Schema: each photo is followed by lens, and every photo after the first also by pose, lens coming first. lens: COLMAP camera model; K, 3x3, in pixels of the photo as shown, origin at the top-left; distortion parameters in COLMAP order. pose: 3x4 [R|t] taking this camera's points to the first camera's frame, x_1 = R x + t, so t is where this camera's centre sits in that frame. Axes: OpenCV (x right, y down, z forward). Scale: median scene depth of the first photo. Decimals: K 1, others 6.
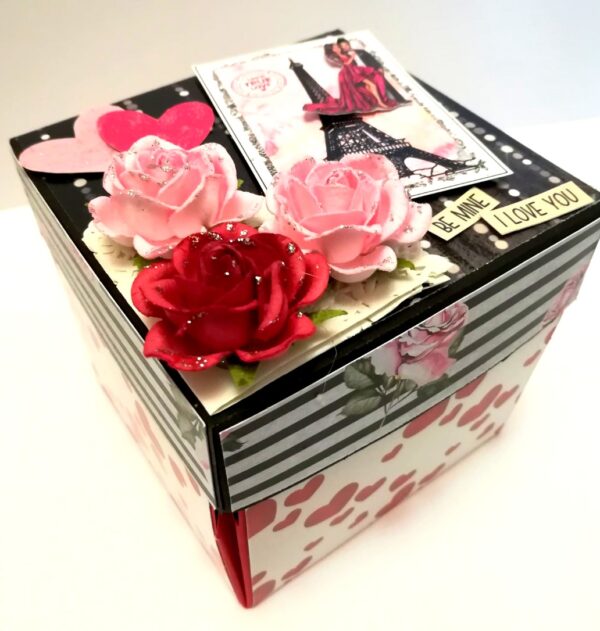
lens RADIAL K [[609.9, 0, 280.4], [0, 609.9, 344.4], [0, 0, 1]] dist [0.152021, -0.412324]
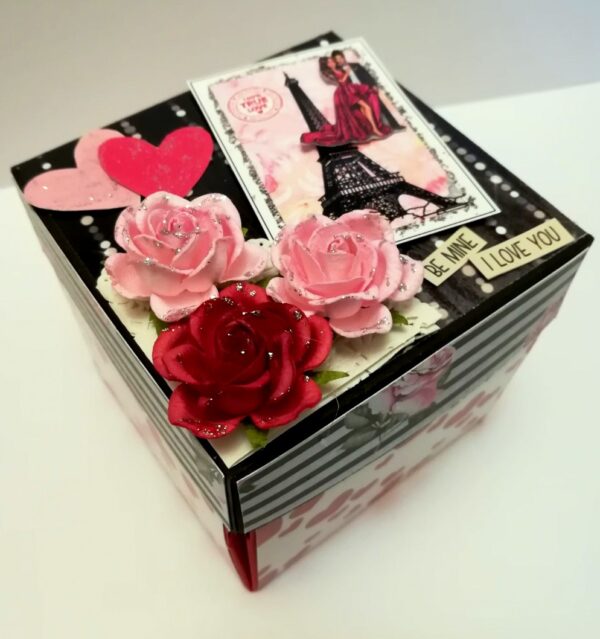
lens RADIAL K [[622.3, 0, 286.3], [0, 622.3, 353.7], [0, 0, 1]] dist [0.207592, -0.591640]
pose [[0.999216, -0.017076, 0.035715, -0.034752], [0.012447, 0.991949, 0.126027, -0.183029], [-0.037580, -0.125483, 0.991384, -0.097154]]
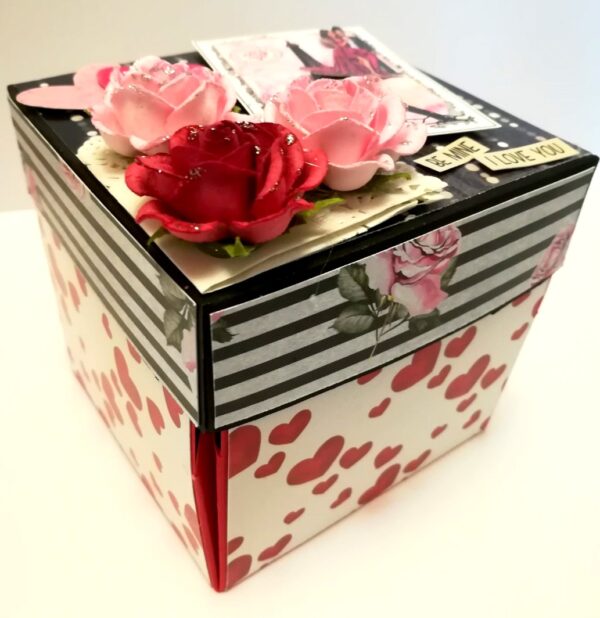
lens RADIAL K [[618.4, 0, 280.0], [0, 618.4, 343.9], [0, 0, 1]] dist [0.156556, -0.404191]
pose [[0.998417, 0.041380, 0.038089, -0.019083], [-0.035768, 0.989820, -0.137754, 0.248710], [-0.043402, 0.136174, 0.989734, 0.028512]]
